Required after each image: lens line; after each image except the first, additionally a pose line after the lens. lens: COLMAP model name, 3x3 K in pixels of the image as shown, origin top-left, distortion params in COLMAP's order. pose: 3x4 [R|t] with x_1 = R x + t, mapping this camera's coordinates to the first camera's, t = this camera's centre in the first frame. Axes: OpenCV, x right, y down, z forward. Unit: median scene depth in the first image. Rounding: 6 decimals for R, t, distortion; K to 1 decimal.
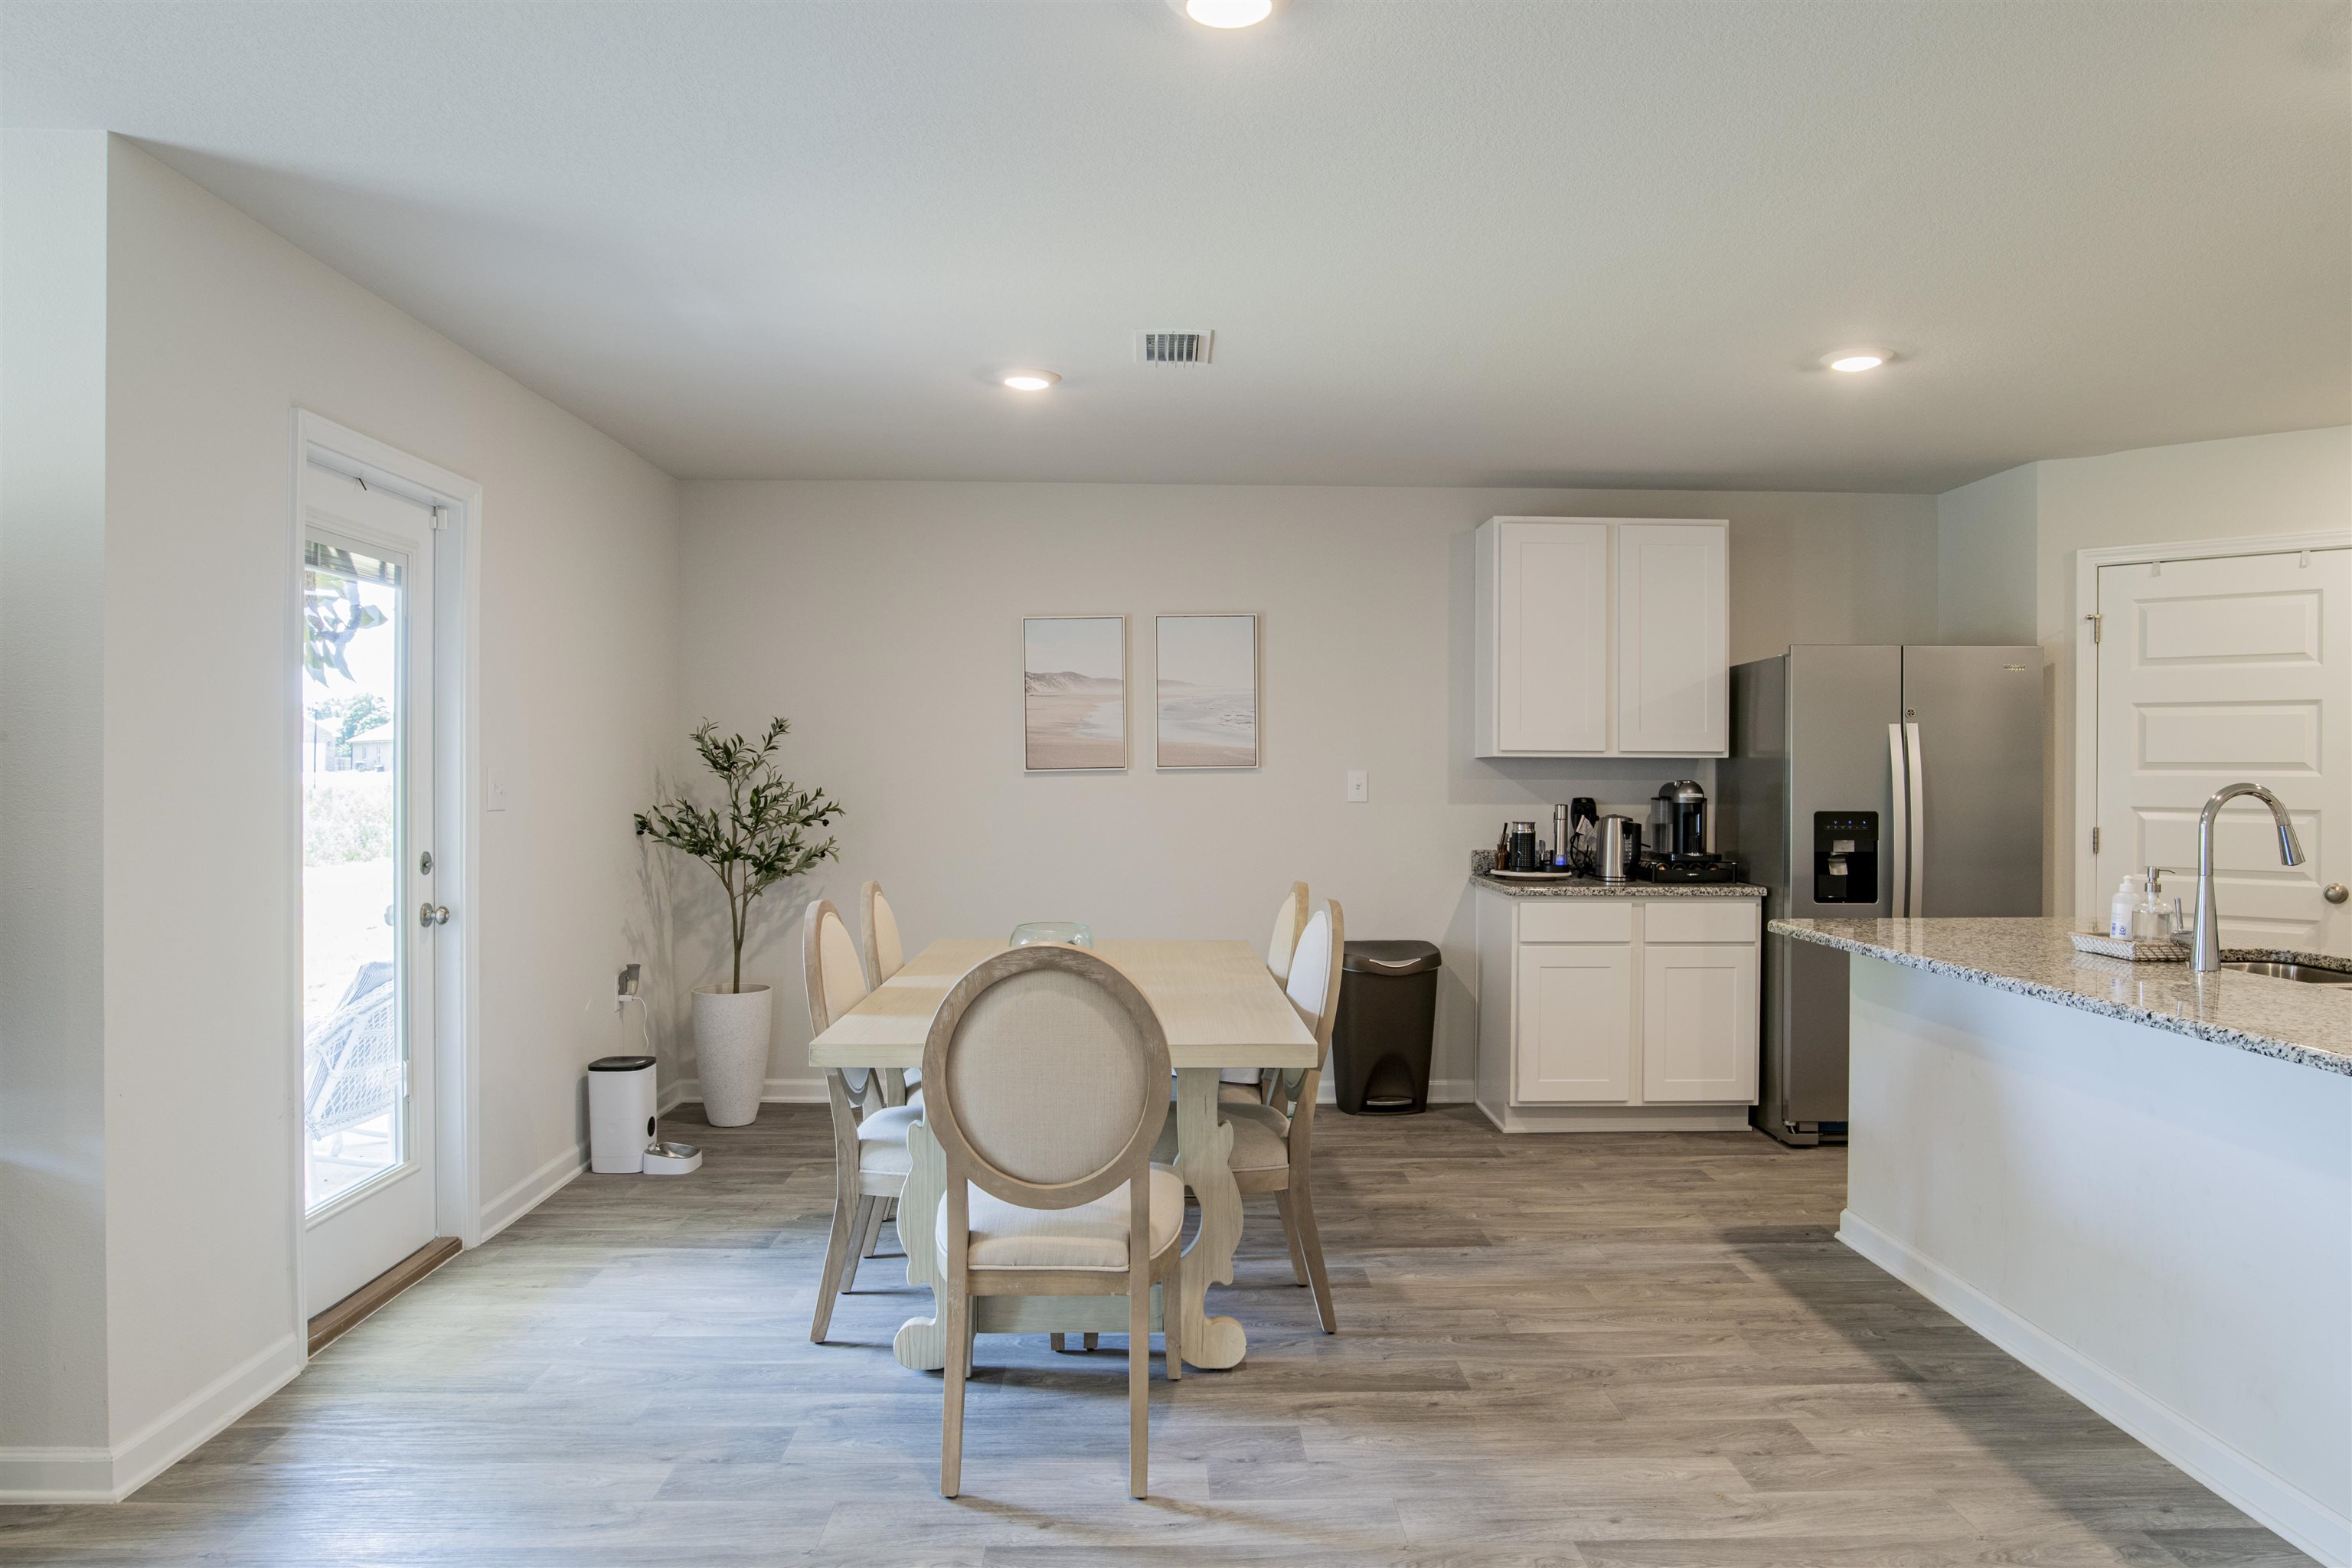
lens RADIAL K [[1585.2, 0, 1162.7], [0, 1585.2, 782.9], [0, 0, 1]] dist [-0.045827, 0.016170]
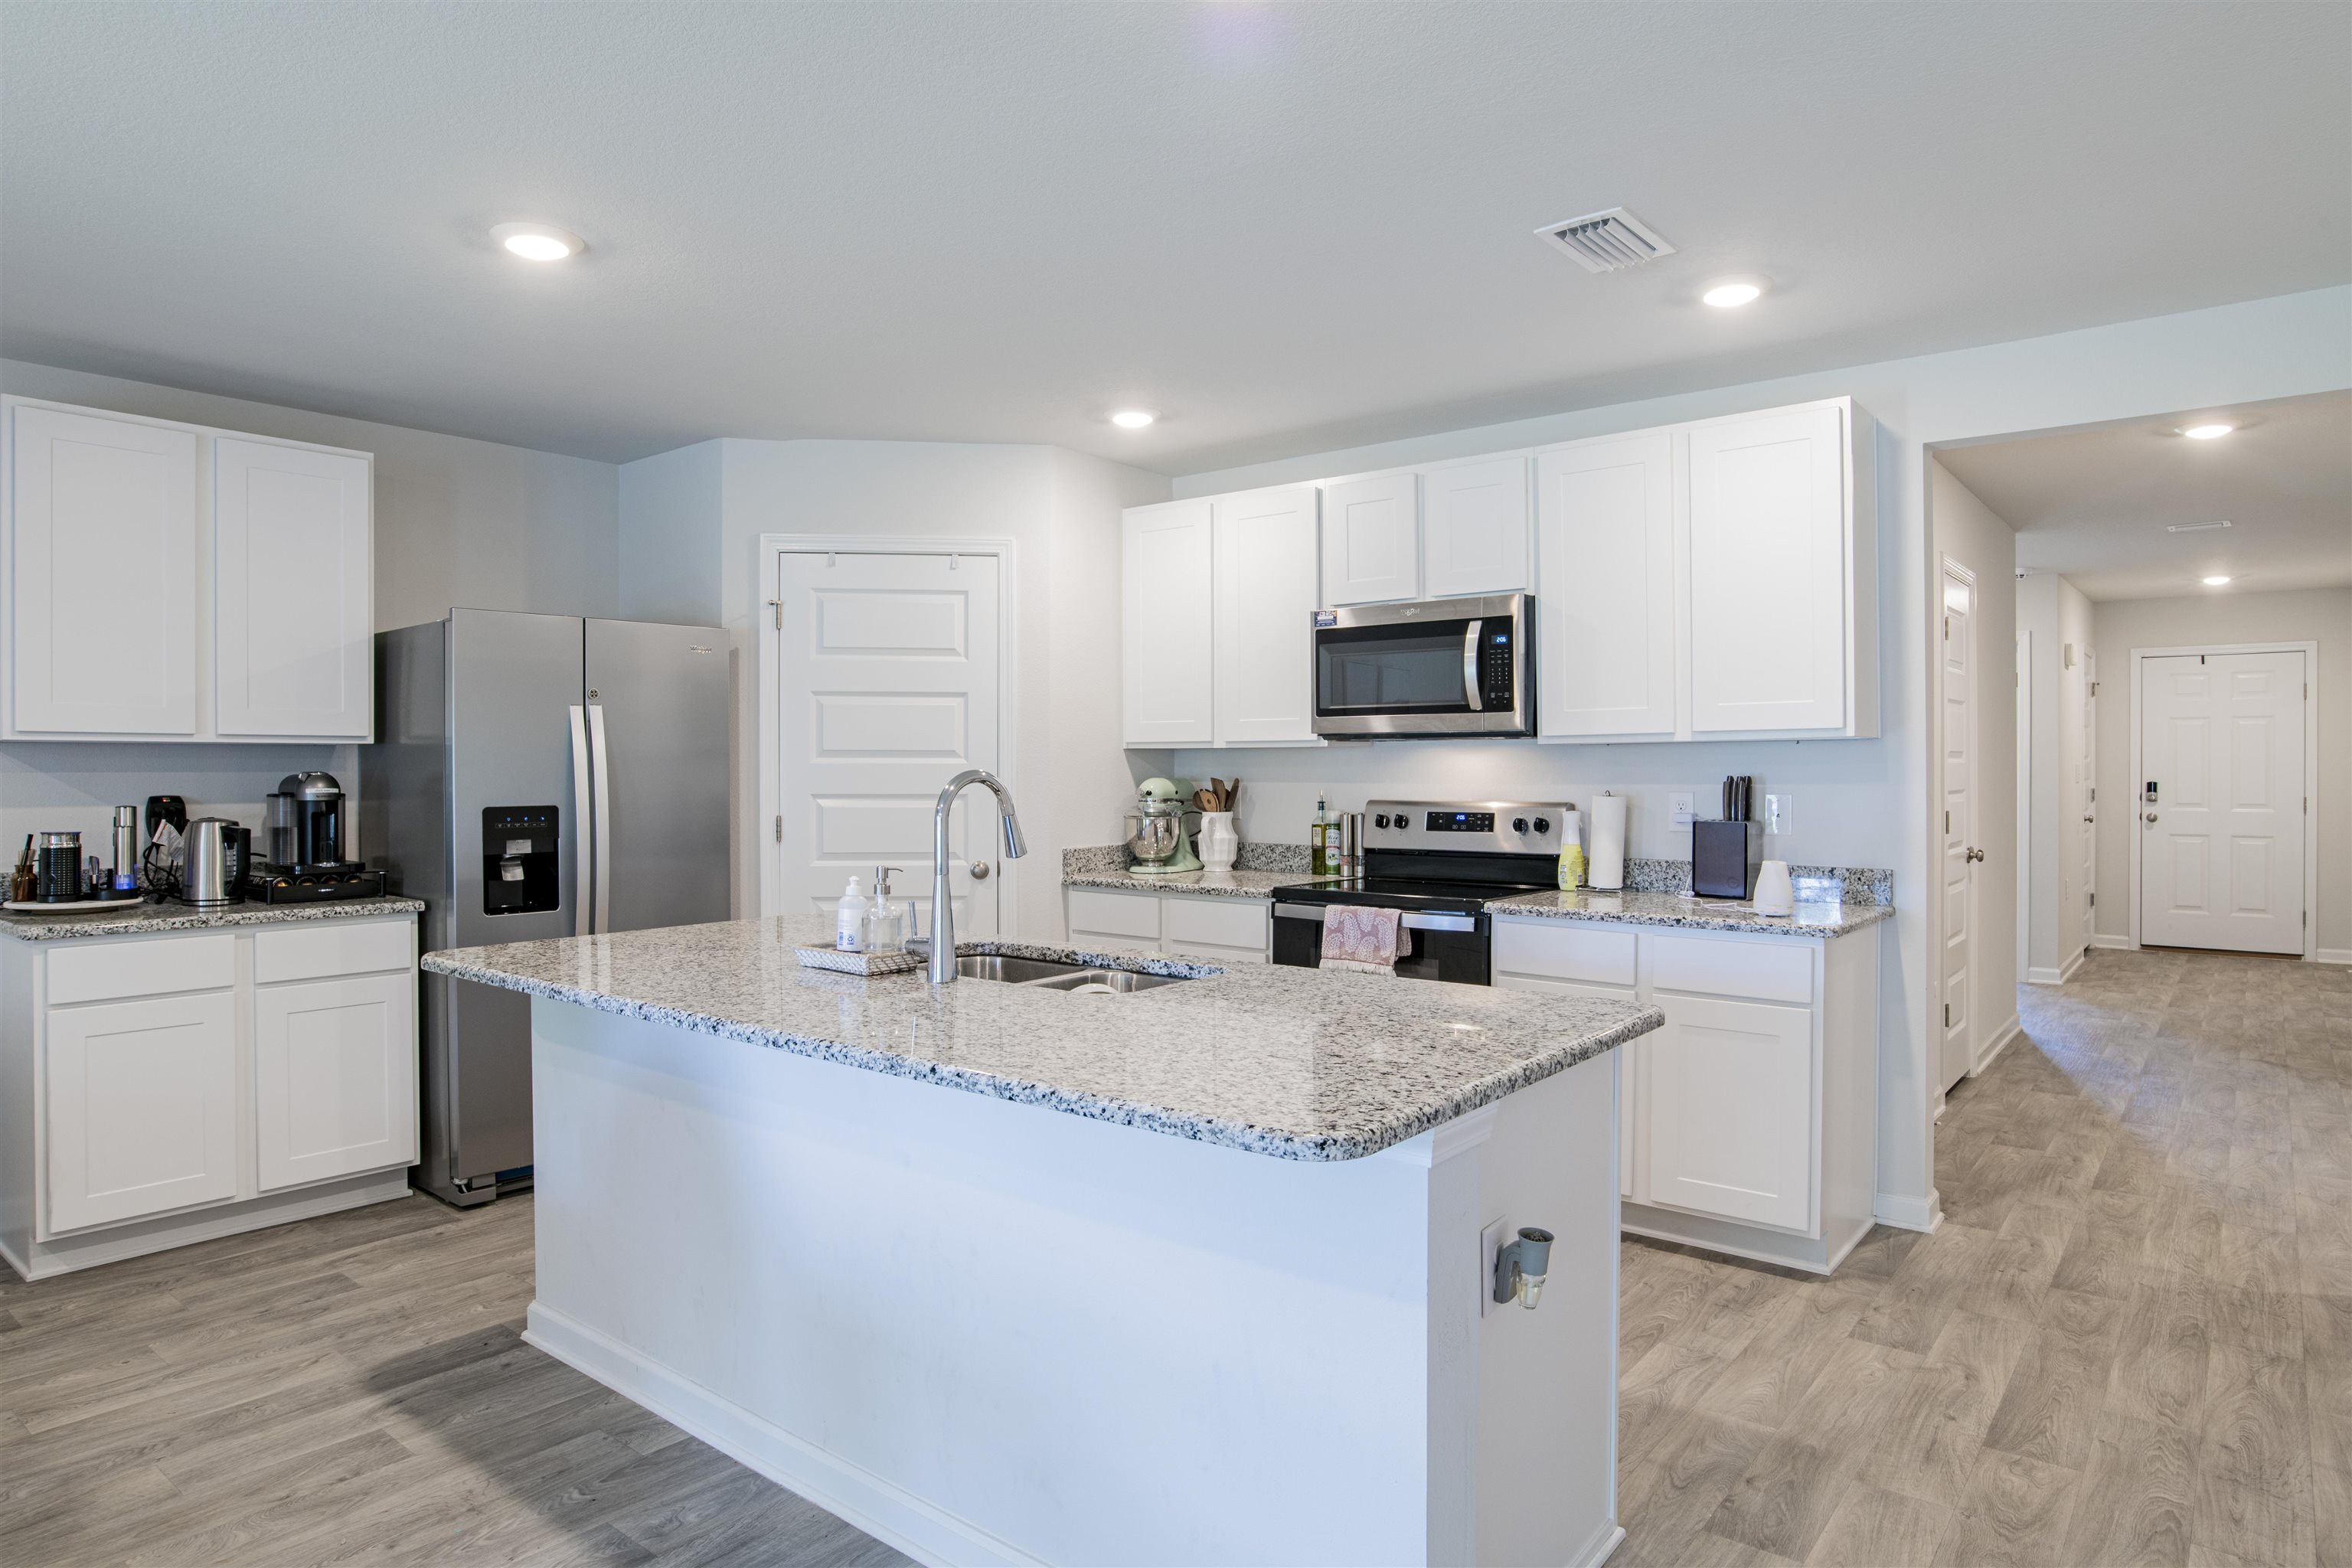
lens RADIAL K [[1381.3, 0, 1193.2], [0, 1381.3, 776.1], [0, 0, 1]] dist [-0.044426, 0.022836]
pose [[0.644314, -0.010922, 0.764683, 0.106132], [0.008049, 0.999939, 0.007500, -0.000998], [-0.764719, 0.001323, 0.644363, 0.252991]]
